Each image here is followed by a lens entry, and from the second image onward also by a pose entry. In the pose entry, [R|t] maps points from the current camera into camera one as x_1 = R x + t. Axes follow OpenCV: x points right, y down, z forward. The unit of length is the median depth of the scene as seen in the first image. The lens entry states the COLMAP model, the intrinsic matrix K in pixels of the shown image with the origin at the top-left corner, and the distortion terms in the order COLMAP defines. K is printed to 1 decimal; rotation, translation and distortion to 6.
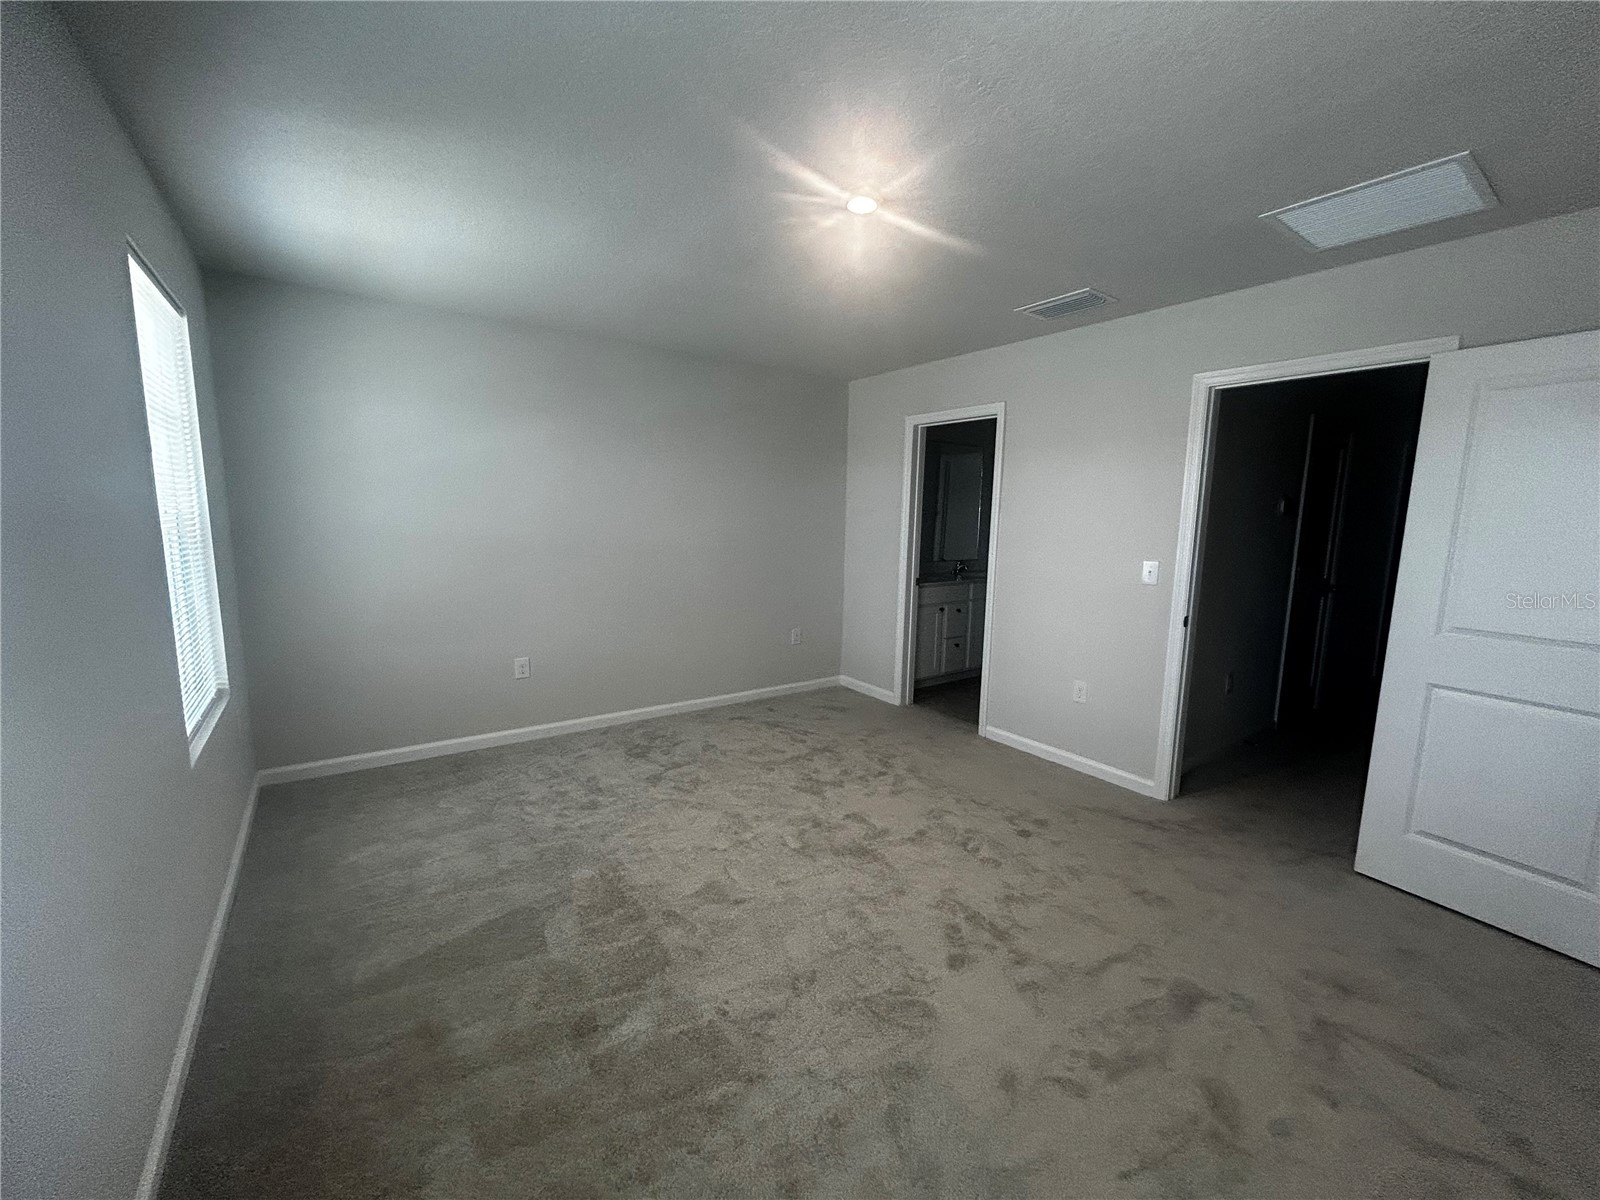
lens RADIAL K [[640.9, 0, 797.1], [0, 640.9, 600.0], [0, 0, 1]] dist [0.008512, 0.001038]
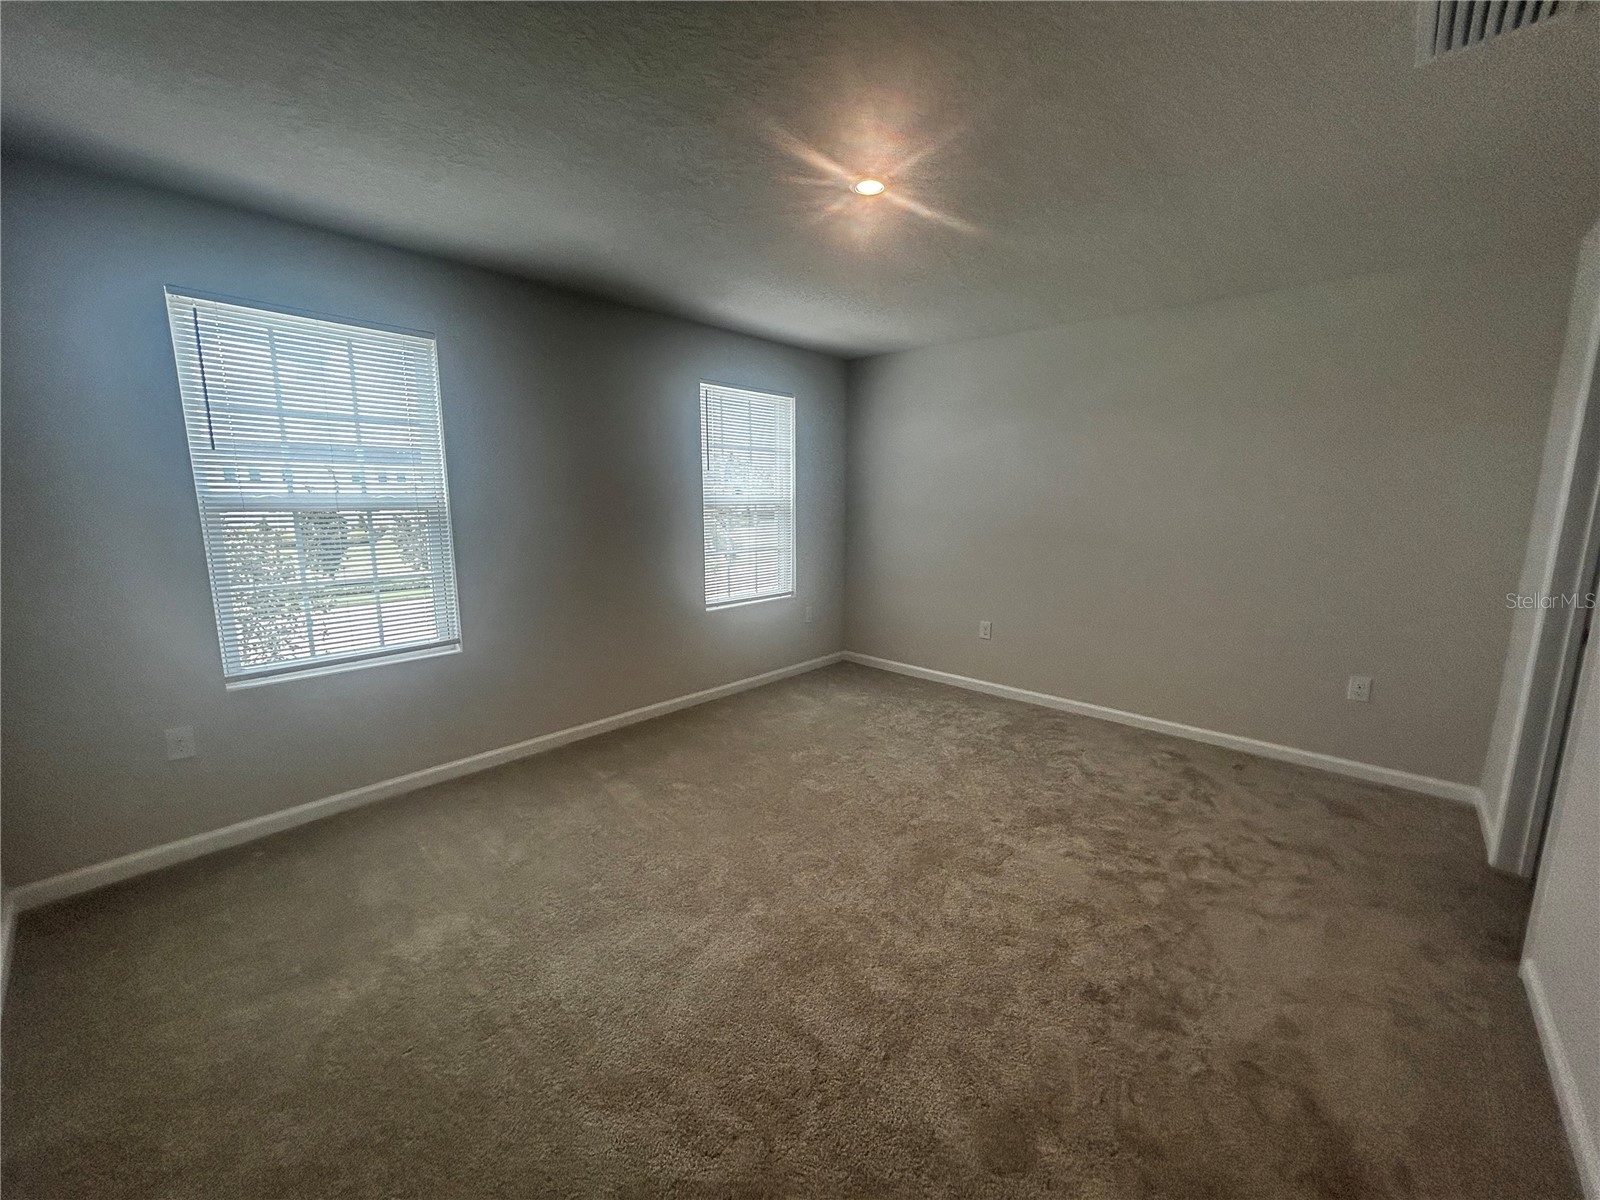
lens RADIAL K [[640.9, 0, 799.9], [0, 640.9, 604.2], [0, 0, 1]] dist [0.008512, 0.001038]
pose [[0.209515, 0.147975, -0.966544, 0.630991], [-0.133756, 0.983528, 0.121581, -0.038382], [0.968614, 0.103808, 0.225856, 0.397314]]
